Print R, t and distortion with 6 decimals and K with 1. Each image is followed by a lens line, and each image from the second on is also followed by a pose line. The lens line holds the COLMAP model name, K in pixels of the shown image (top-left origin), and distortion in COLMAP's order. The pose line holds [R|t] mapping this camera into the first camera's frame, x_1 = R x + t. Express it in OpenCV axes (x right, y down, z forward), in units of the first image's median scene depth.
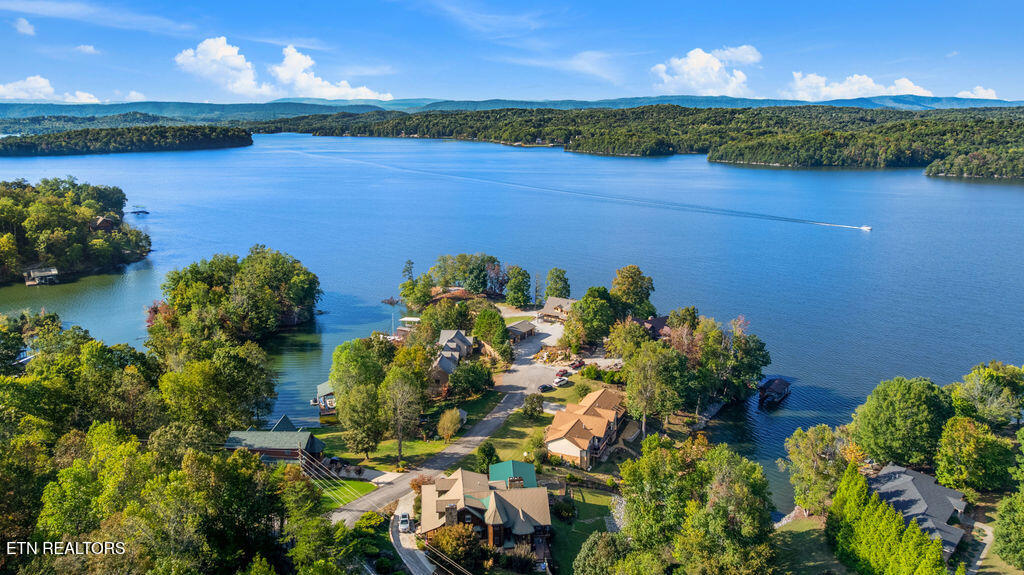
lens RADIAL K [[734.3, 0, 512.0], [0, 734.3, 287.5], [0, 0, 1]] dist [-0.000133, 0.001597]
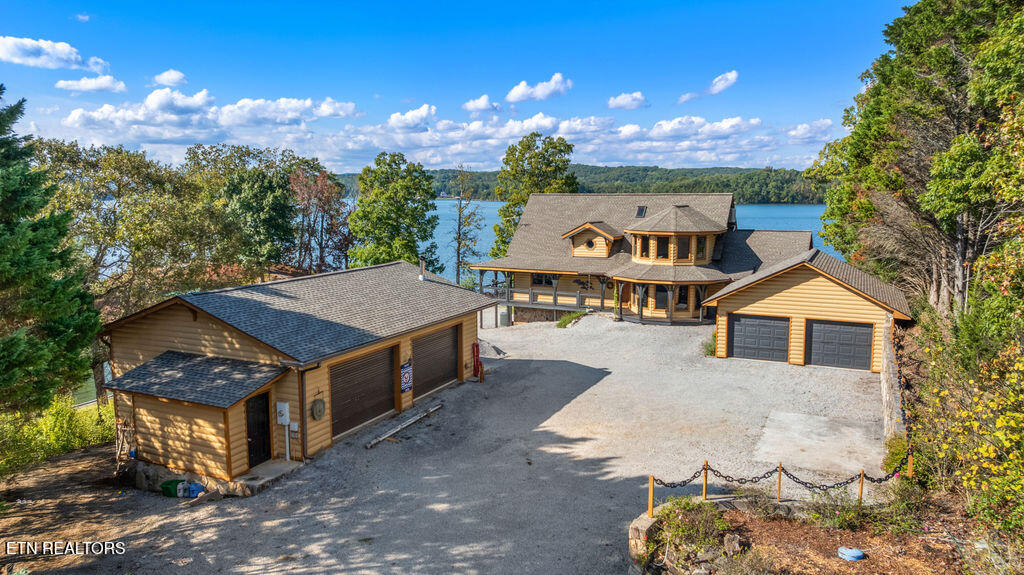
lens RADIAL K [[737.7, 0, 512.0], [0, 737.7, 287.5], [0, 0, 1]] dist [-0.023567, -0.000980]
pose [[0.991642, -0.018336, 0.127710, 0.003821], [0.031442, 0.994351, -0.101376, 0.011616], [-0.125130, 0.104545, 0.986617, 0.163013]]
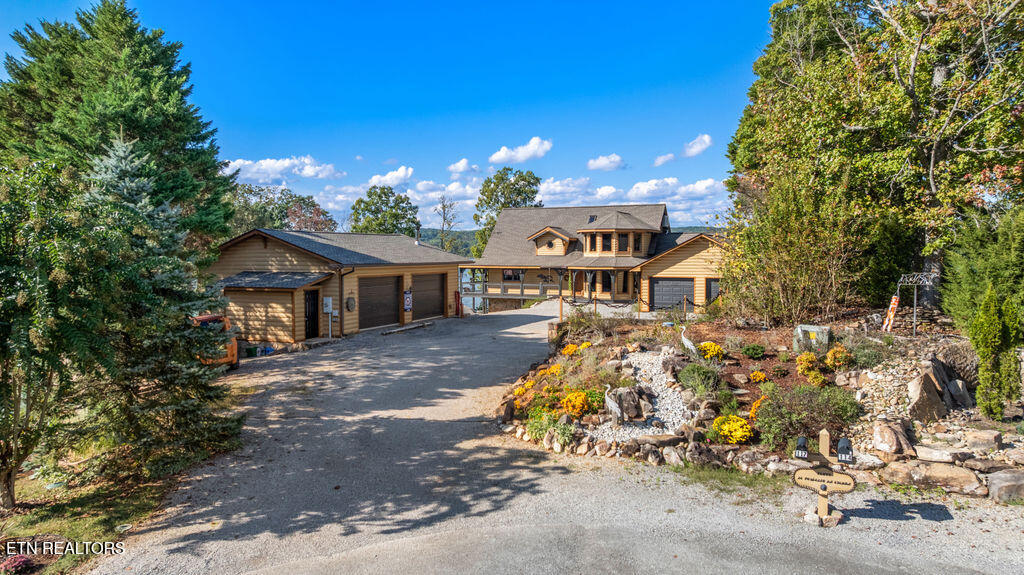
lens RADIAL K [[734.3, 0, 512.0], [0, 734.3, 287.5], [0, 0, 1]] dist [-0.000133, 0.001597]
pose [[0.987576, -0.008523, 0.156911, 0.003070], [0.036889, 0.983199, -0.178770, 0.016253], [-0.152751, 0.182338, 0.971298, 0.156025]]
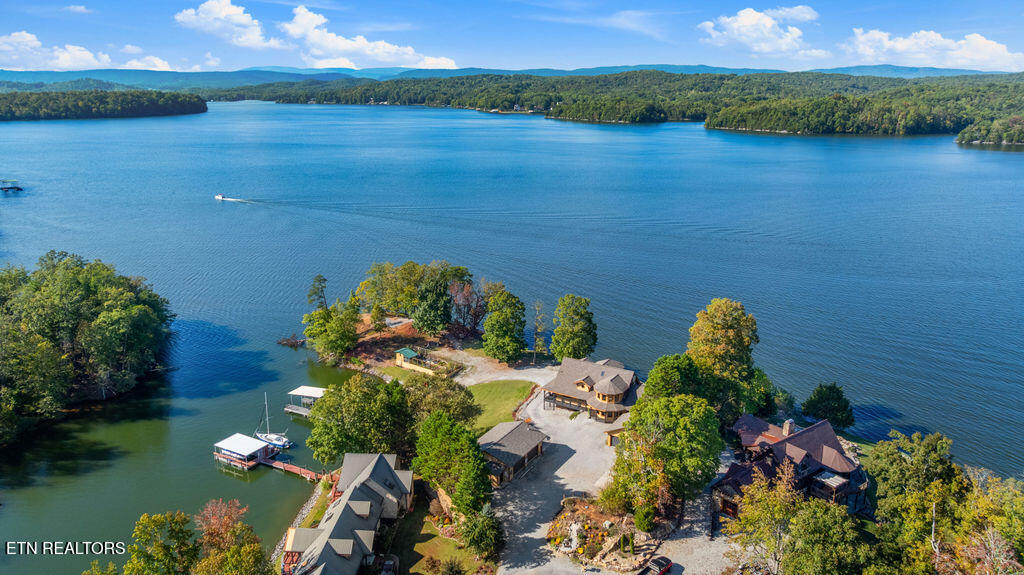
lens RADIAL K [[734.3, 0, 512.0], [0, 734.3, 287.5], [0, 0, 1]] dist [-0.000133, 0.001597]
pose [[0.999479, -0.006378, 0.031646, -0.000781], [0.005173, 0.999264, 0.038021, -0.011758], [-0.031866, -0.037837, 0.998776, 0.096546]]
